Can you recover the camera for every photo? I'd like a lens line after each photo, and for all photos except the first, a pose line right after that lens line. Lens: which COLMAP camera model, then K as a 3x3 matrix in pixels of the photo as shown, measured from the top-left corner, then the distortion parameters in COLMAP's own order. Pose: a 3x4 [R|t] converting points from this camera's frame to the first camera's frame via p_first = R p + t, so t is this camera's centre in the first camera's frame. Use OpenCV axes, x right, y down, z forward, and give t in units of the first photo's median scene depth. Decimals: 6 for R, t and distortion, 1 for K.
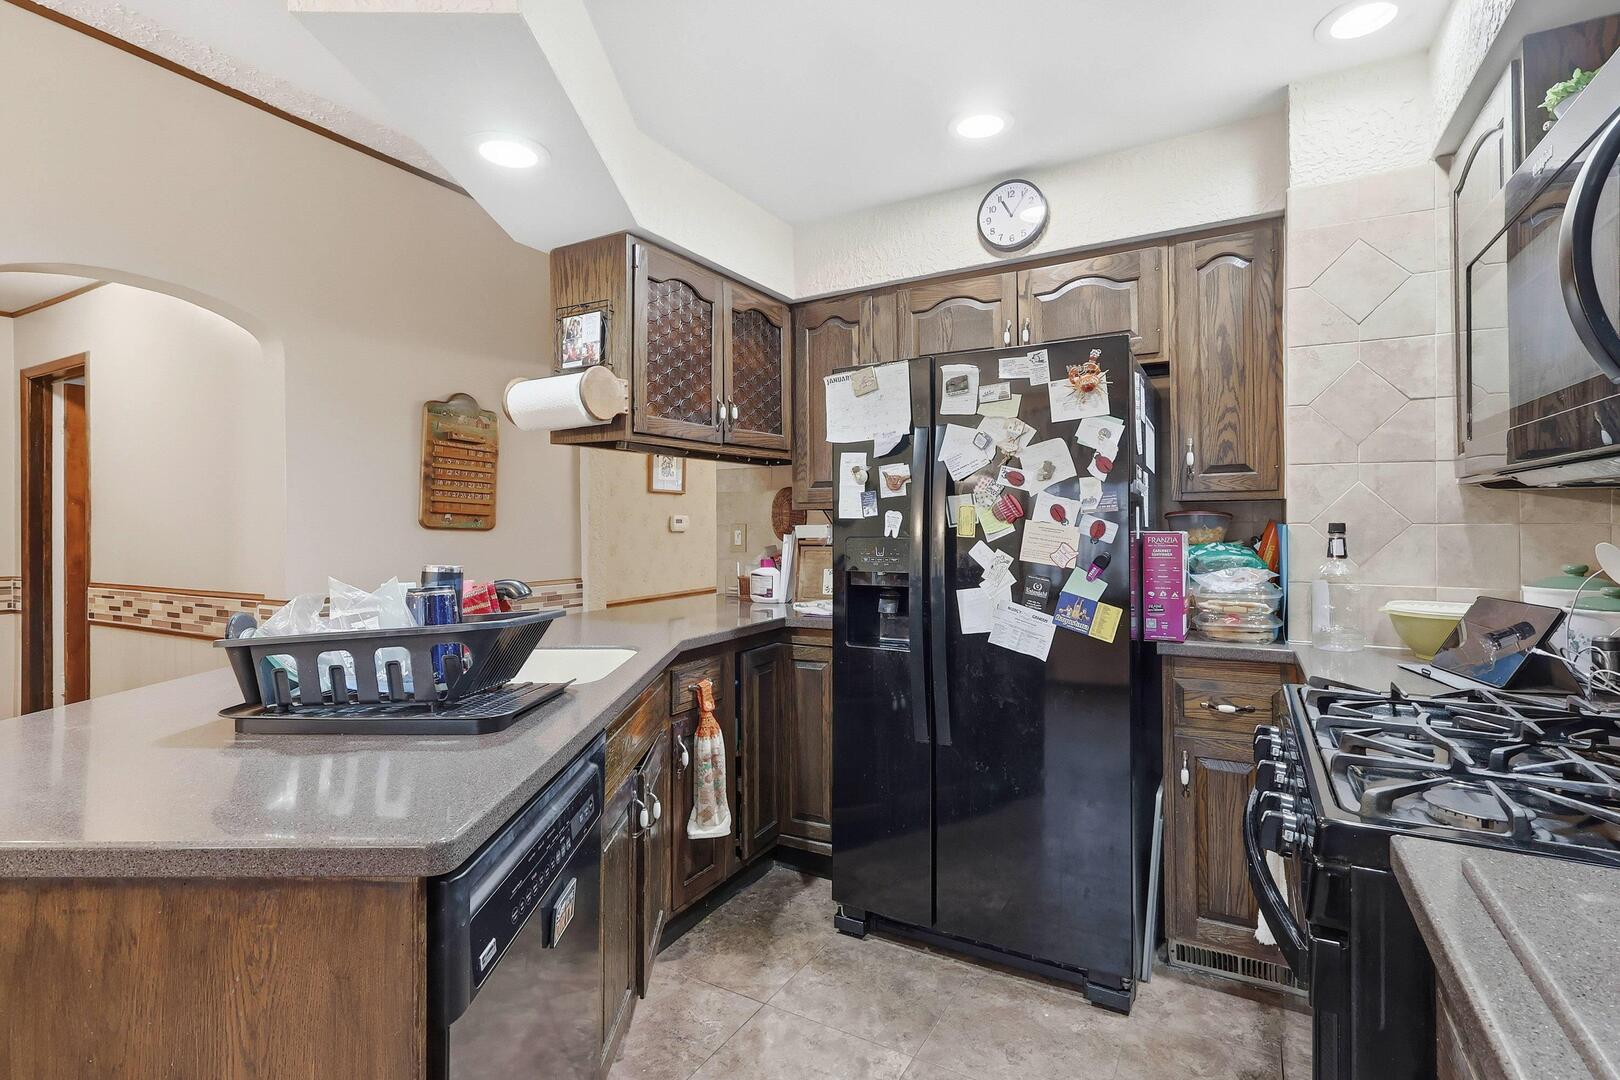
lens RADIAL K [[774.9, 0, 808.5], [0, 774.9, 520.4], [0, 0, 1]] dist [-0.003134, 0.000668]
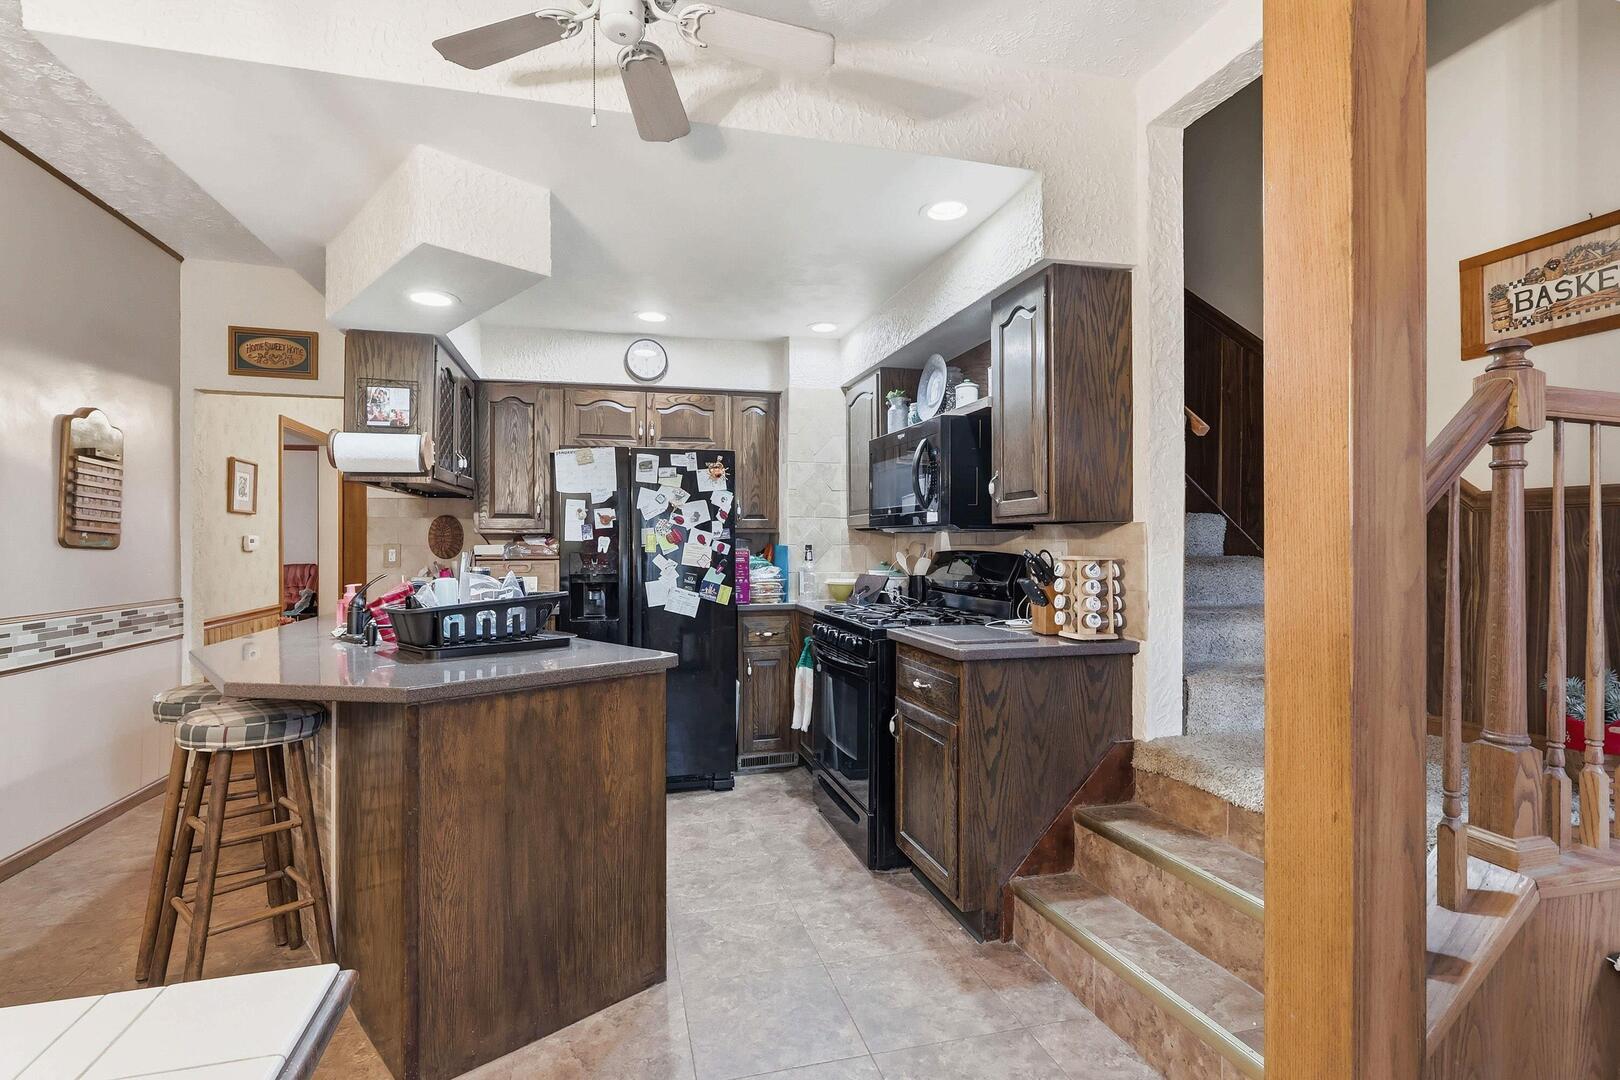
lens RADIAL K [[751.9, 0, 803.4], [0, 751.9, 545.0], [0, 0, 1]] dist [0.000302, 0.000113]
pose [[0.714711, 0.003595, 0.699411, -0.768369], [-0.006315, 0.999979, 0.001313, 0.000648], [-0.699392, -0.005355, 0.714718, -0.483792]]
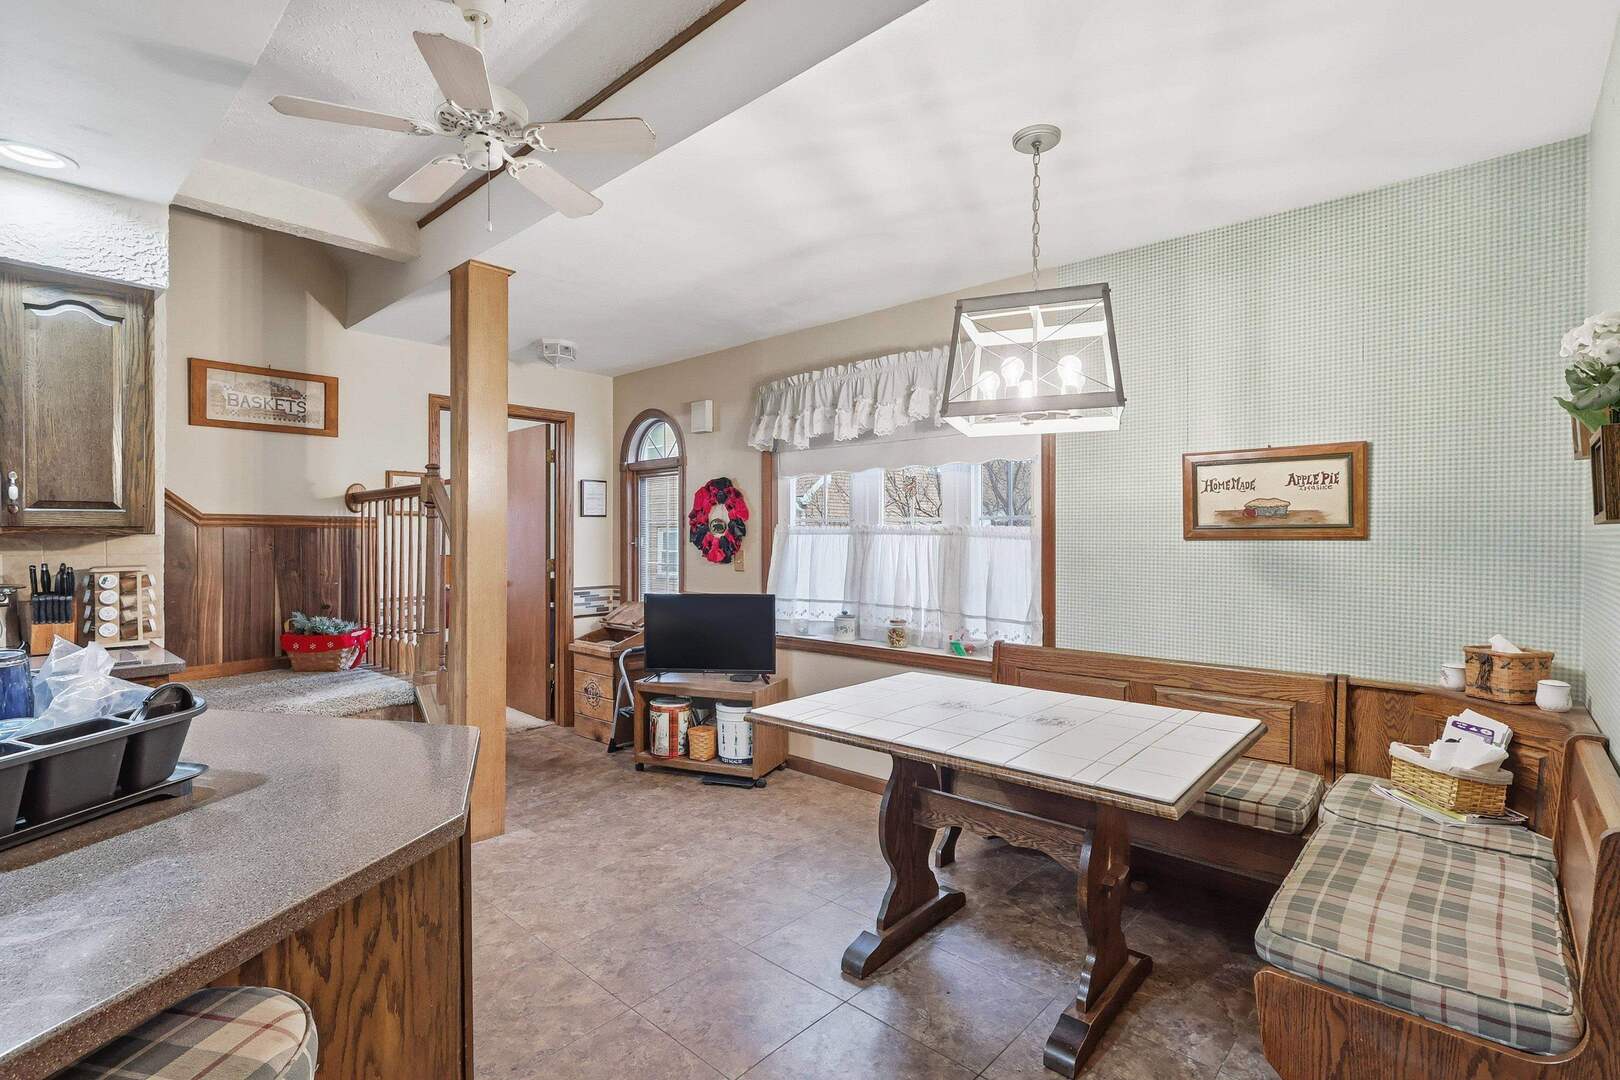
lens RADIAL K [[751.9, 0, 803.4], [0, 751.9, 545.0], [0, 0, 1]] dist [0.000302, 0.000113]
pose [[-0.973871, -0.000139, 0.227104, -0.987837], [0.002610, 0.999927, 0.011805, -0.030814], [-0.227089, 0.012089, -0.973799, 1.006233]]
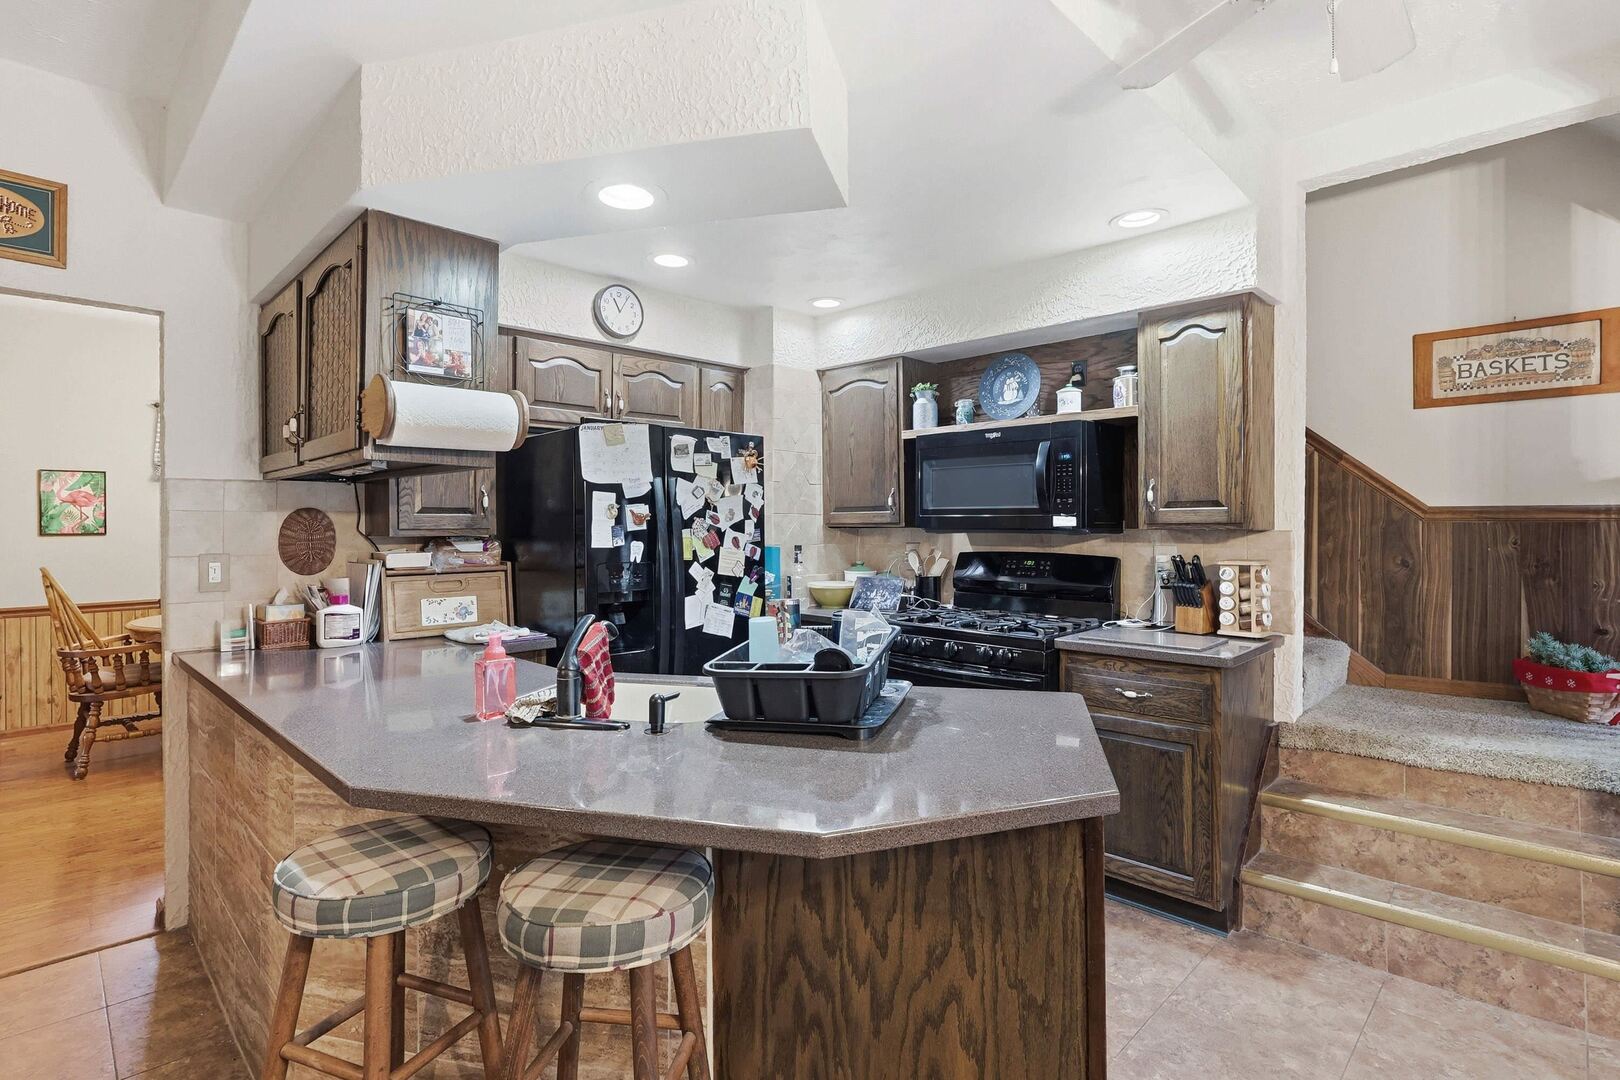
lens RADIAL K [[774.3, 0, 803.0], [0, 774.3, 532.9], [0, 0, 1]] dist [0.001176, -0.000309]
pose [[0.264126, -0.005299, 0.964474, -1.119320], [-0.003724, 0.999972, 0.006514, -0.037924], [-0.964481, -0.005312, 0.264099, 0.439786]]
